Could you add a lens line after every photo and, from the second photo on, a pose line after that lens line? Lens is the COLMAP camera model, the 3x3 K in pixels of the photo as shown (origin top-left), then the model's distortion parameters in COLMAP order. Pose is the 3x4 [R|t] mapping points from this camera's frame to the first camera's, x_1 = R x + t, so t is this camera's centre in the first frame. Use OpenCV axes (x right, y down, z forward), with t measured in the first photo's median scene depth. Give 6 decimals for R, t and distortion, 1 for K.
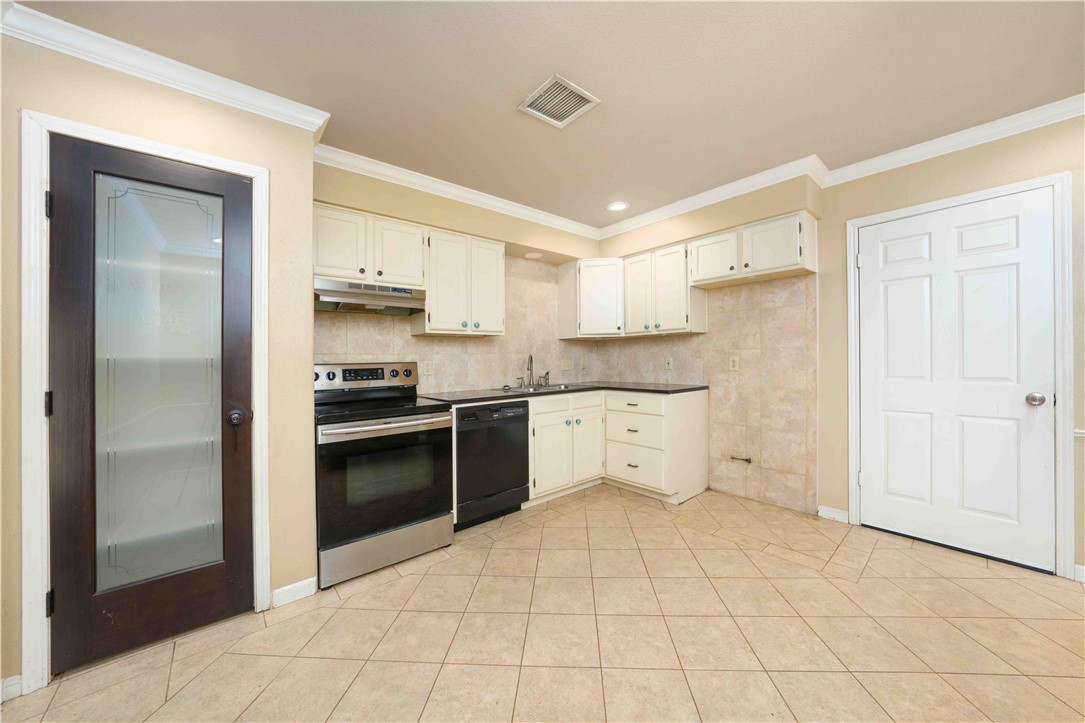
lens RADIAL K [[383.4, 0, 552.4], [0, 383.4, 357.6], [0, 0, 1]] dist [-0.019362, 0.001190]
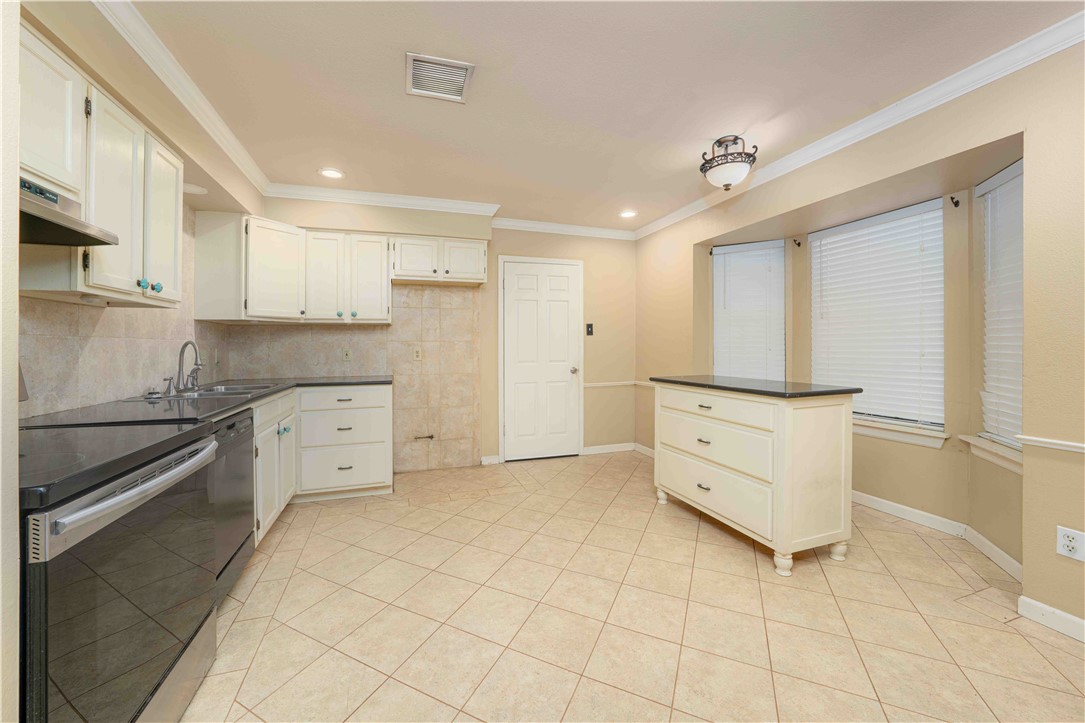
lens RADIAL K [[396.0, 0, 526.9], [0, 396.0, 349.5], [0, 0, 1]] dist [-0.012806, 0.000119]
pose [[0.403916, 0.007032, 0.914769, -0.530350], [-0.003932, 0.999975, -0.005951, 0.009467], [-0.914788, -0.001193, 0.403933, 0.268179]]
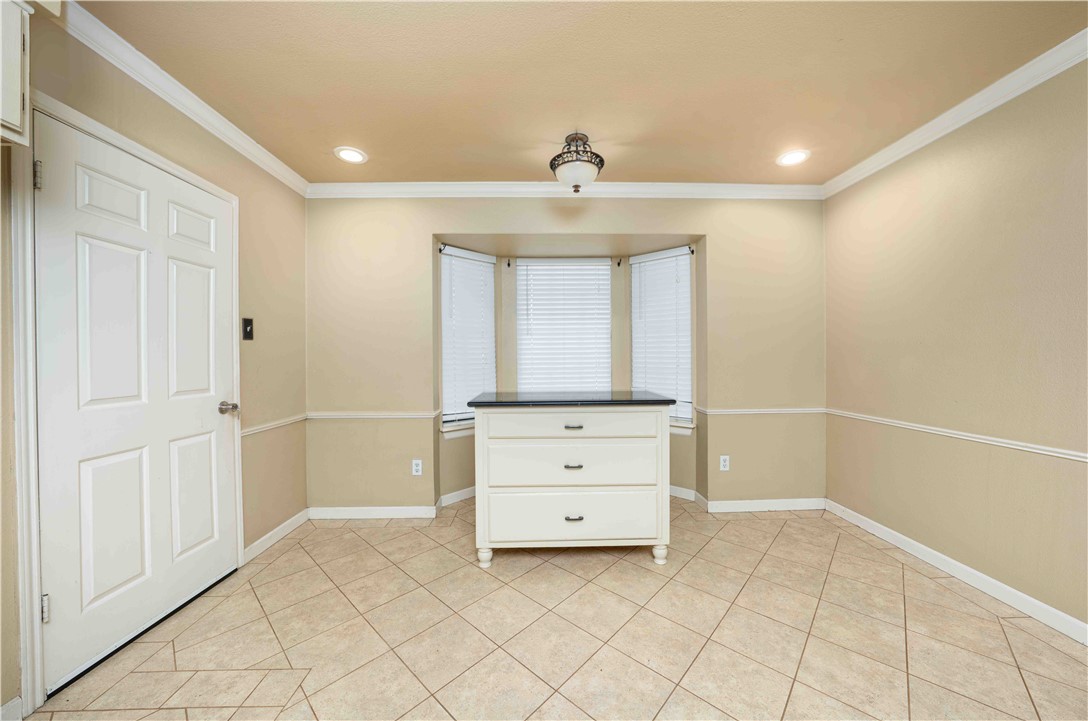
lens RADIAL K [[384.4, 0, 543.2], [0, 384.4, 362.0], [0, 0, 1]] dist [-0.019362, 0.001190]
pose [[-0.757205, 0.010964, 0.653086, -0.021219], [0.016285, 0.999865, 0.002096, -0.000224], [-0.652975, 0.012223, -0.757281, 0.862732]]
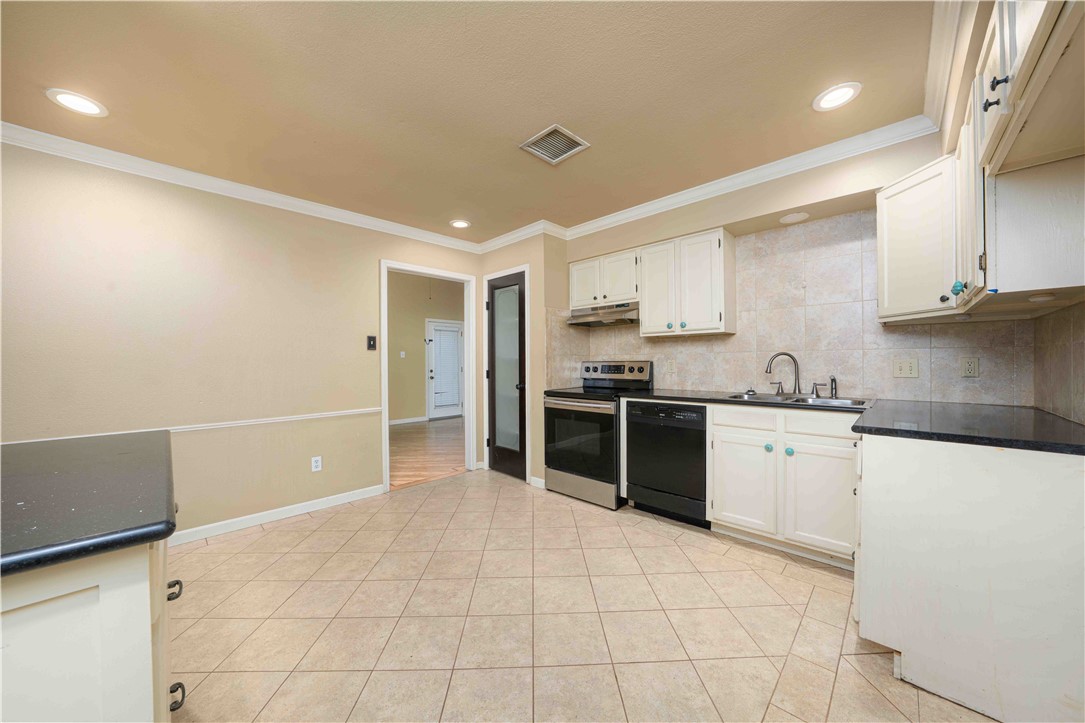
lens RADIAL K [[383.4, 0, 549.0], [0, 383.4, 357.0], [0, 0, 1]] dist [-0.019362, 0.001190]
pose [[0.087085, 0.008396, -0.996166, 0.804367], [0.013002, 0.999870, 0.009564, -0.016100], [0.996116, -0.013785, 0.086964, 0.588012]]
